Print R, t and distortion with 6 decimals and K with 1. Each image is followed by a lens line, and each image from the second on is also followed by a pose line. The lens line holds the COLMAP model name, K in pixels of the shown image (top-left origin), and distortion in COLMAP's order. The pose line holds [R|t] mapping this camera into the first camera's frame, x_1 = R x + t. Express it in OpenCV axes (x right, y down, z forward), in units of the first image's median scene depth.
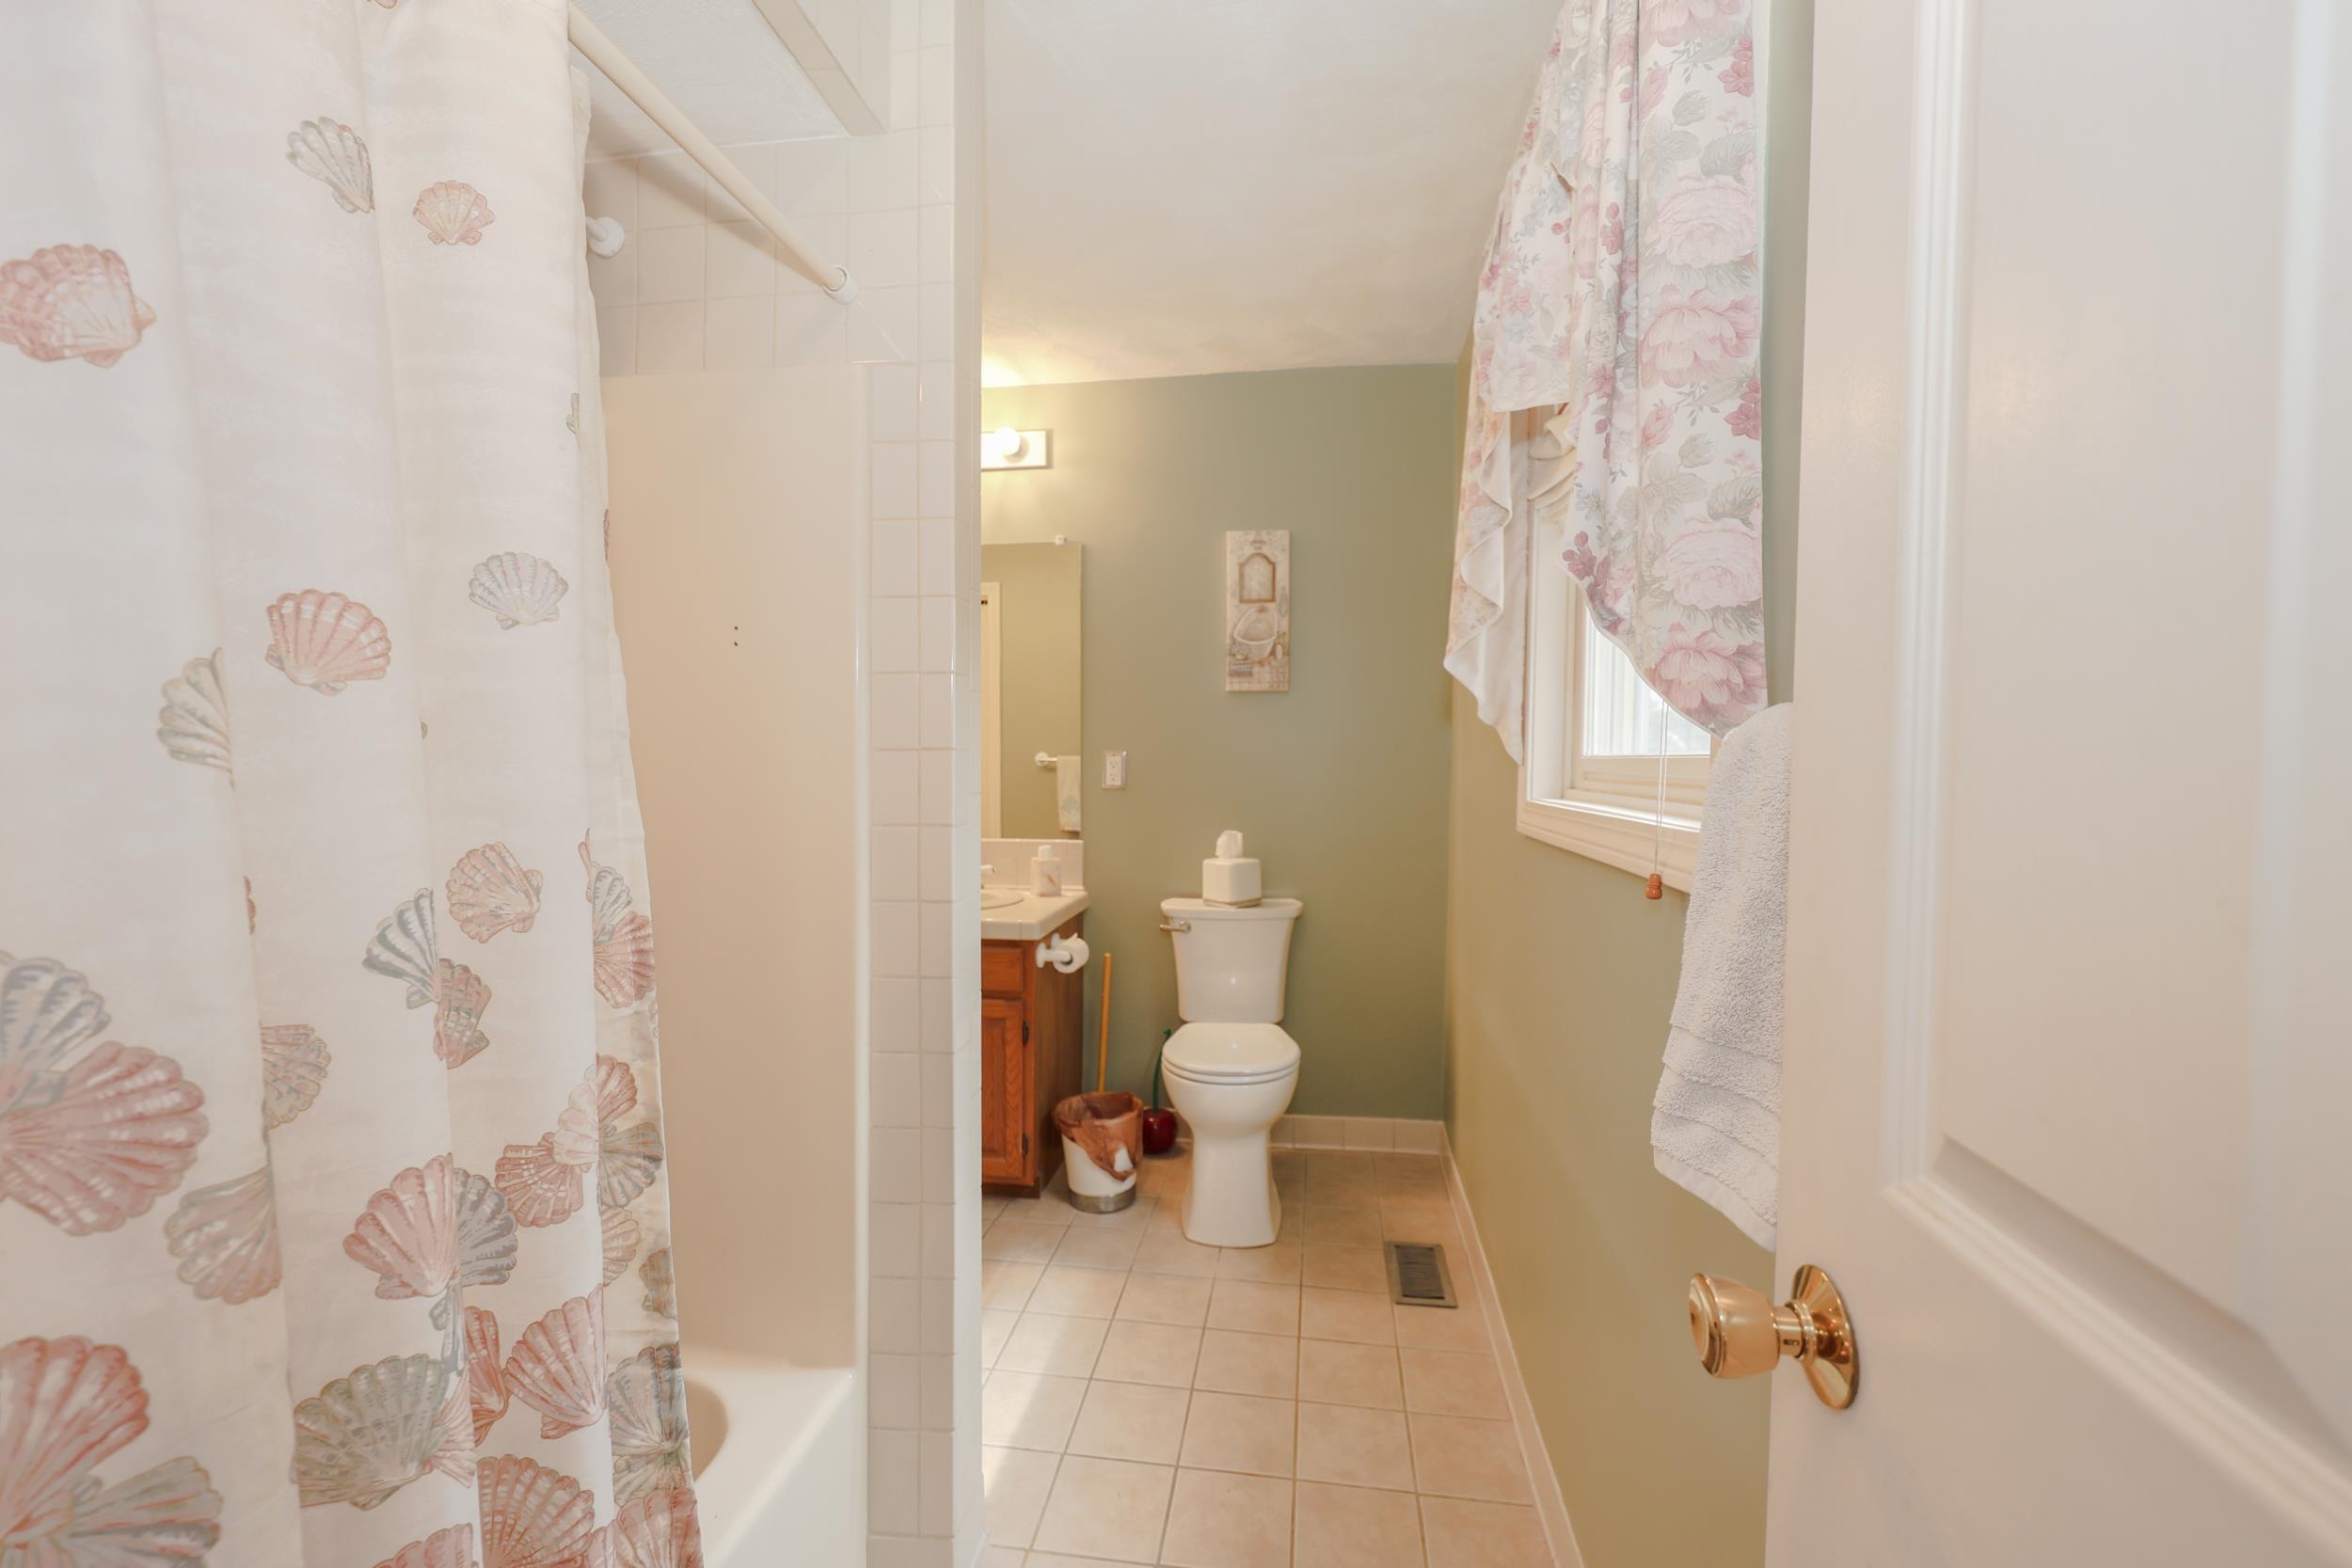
lens RADIAL K [[953.1, 0, 1170.2], [0, 953.1, 785.5], [0, 0, 1]] dist [0.017956, -0.000143]
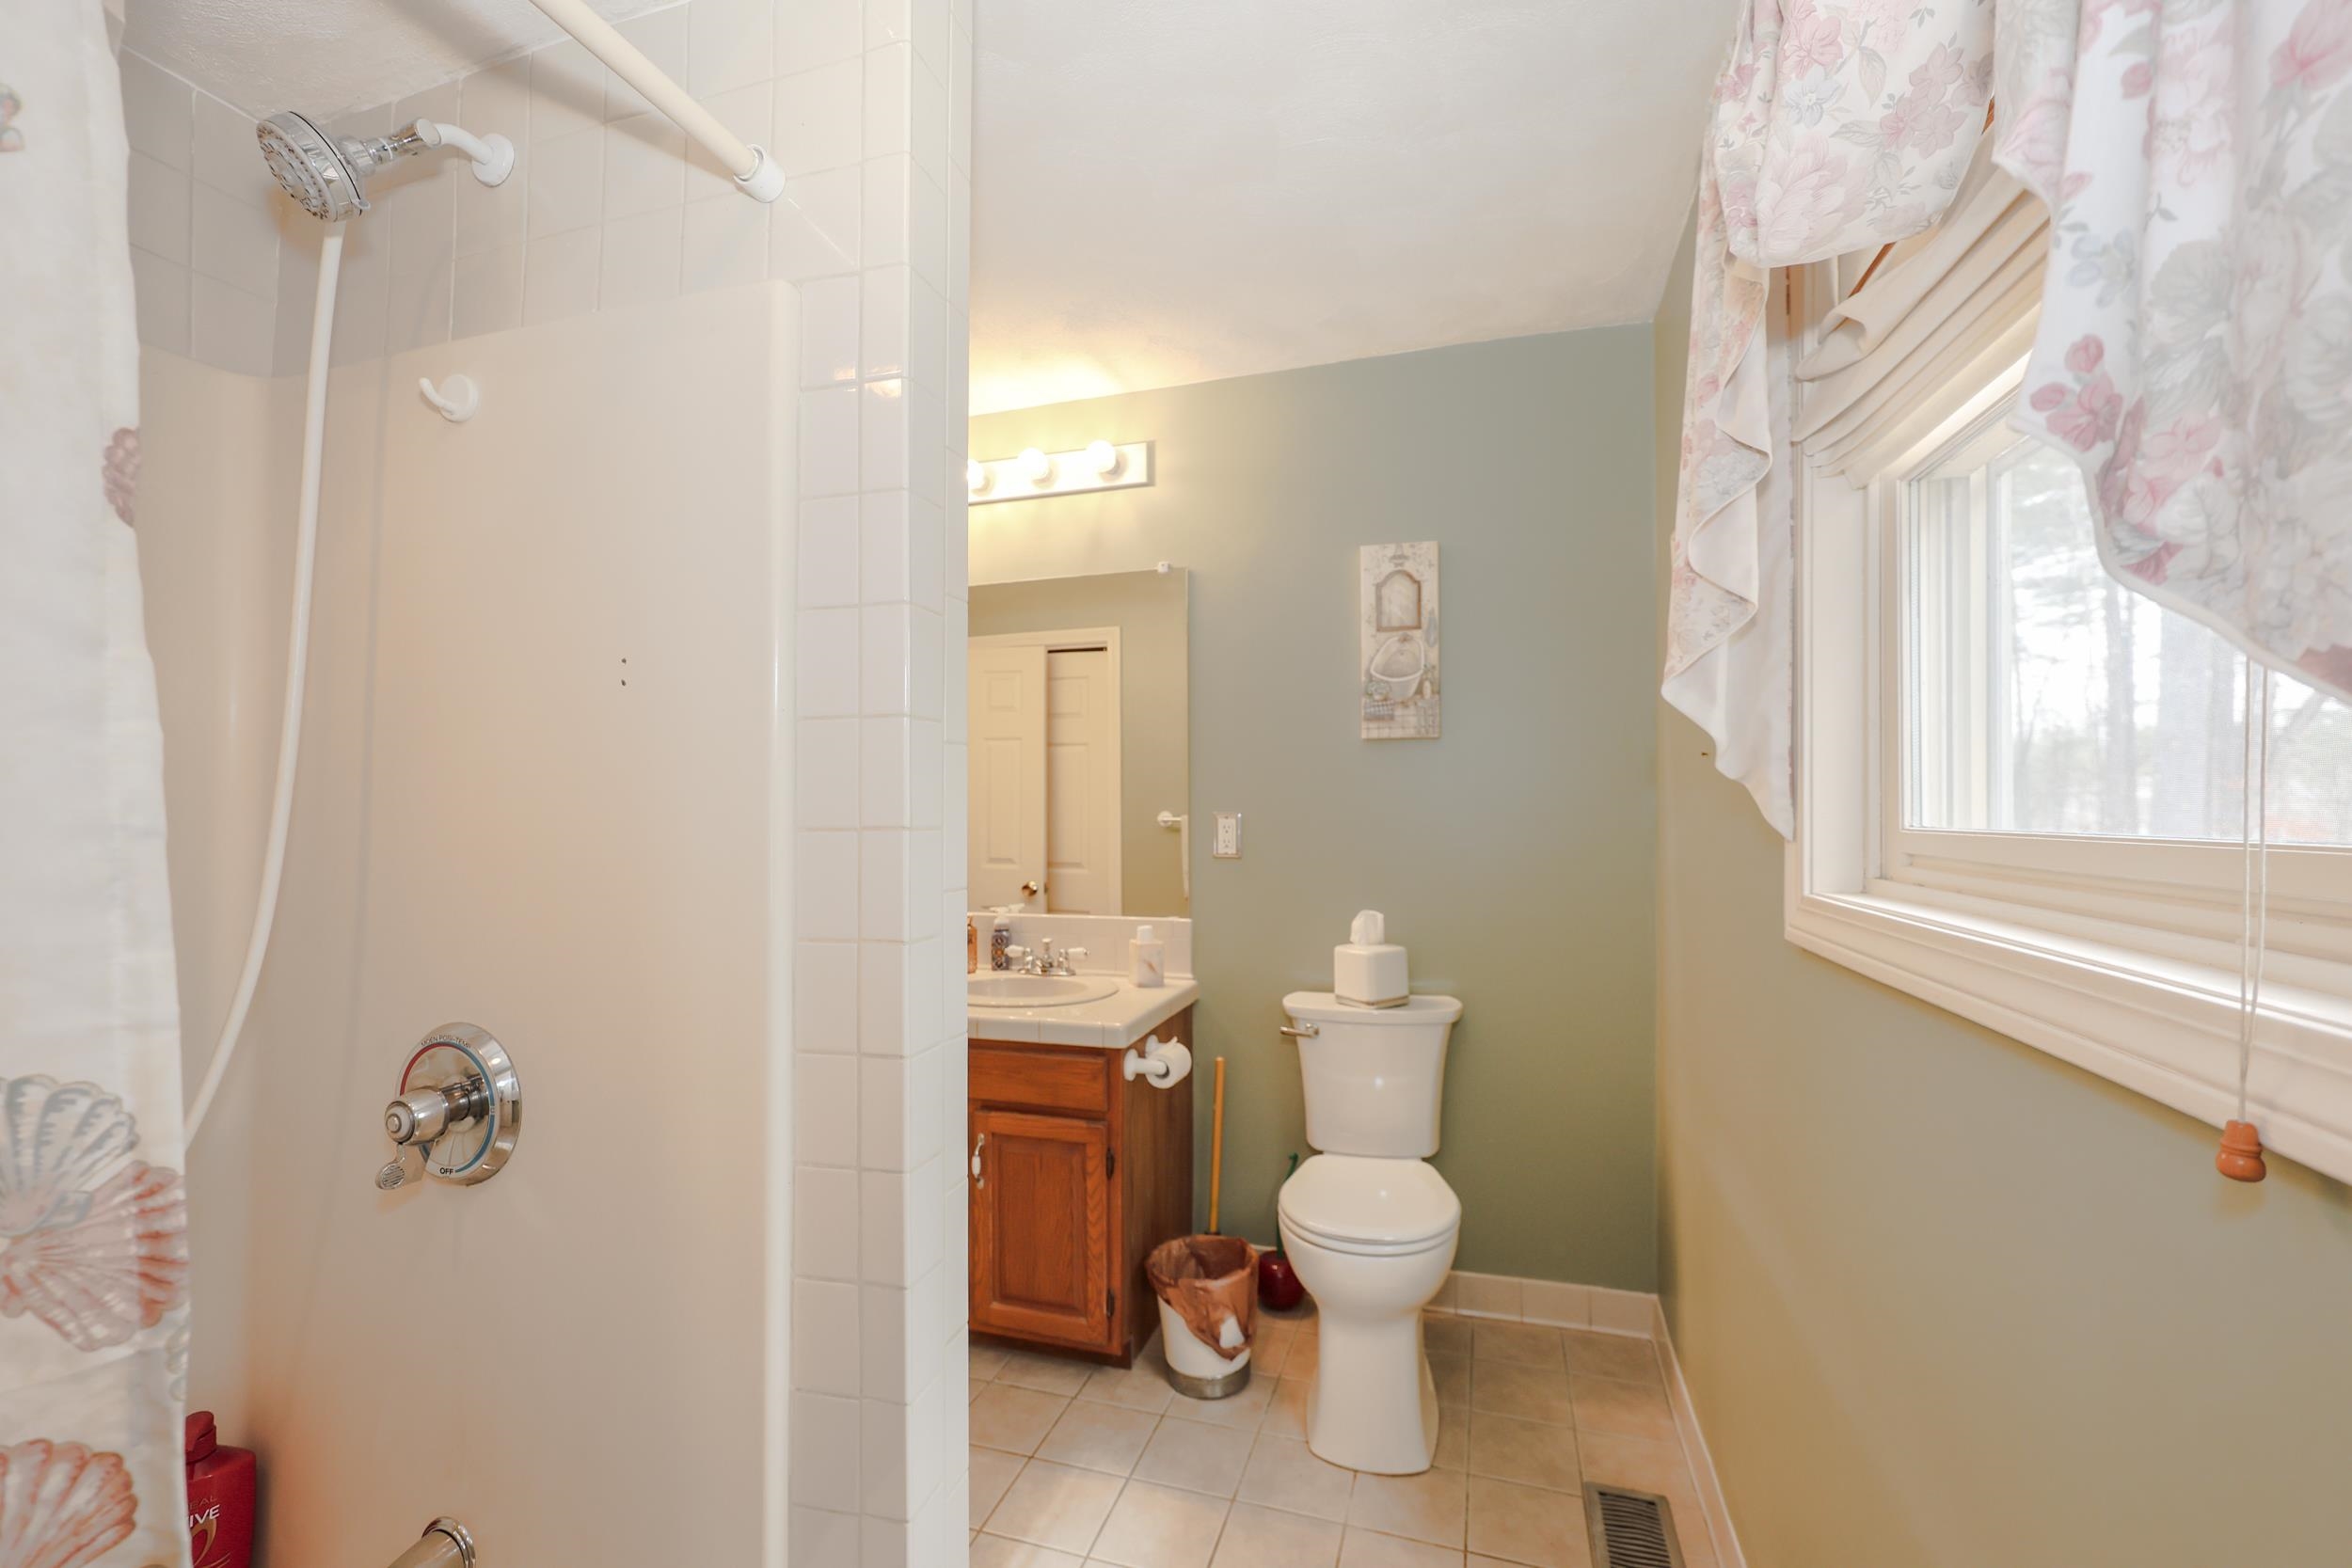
lens RADIAL K [[988.4, 0, 1177.4], [0, 988.4, 797.9], [0, 0, 1]] dist [0.017280, 0.000081]
pose [[0.989157, -0.009449, -0.146555, 0.030853], [0.003137, 0.999060, -0.043241, -0.014157], [0.146825, 0.042312, 0.988257, 0.162477]]
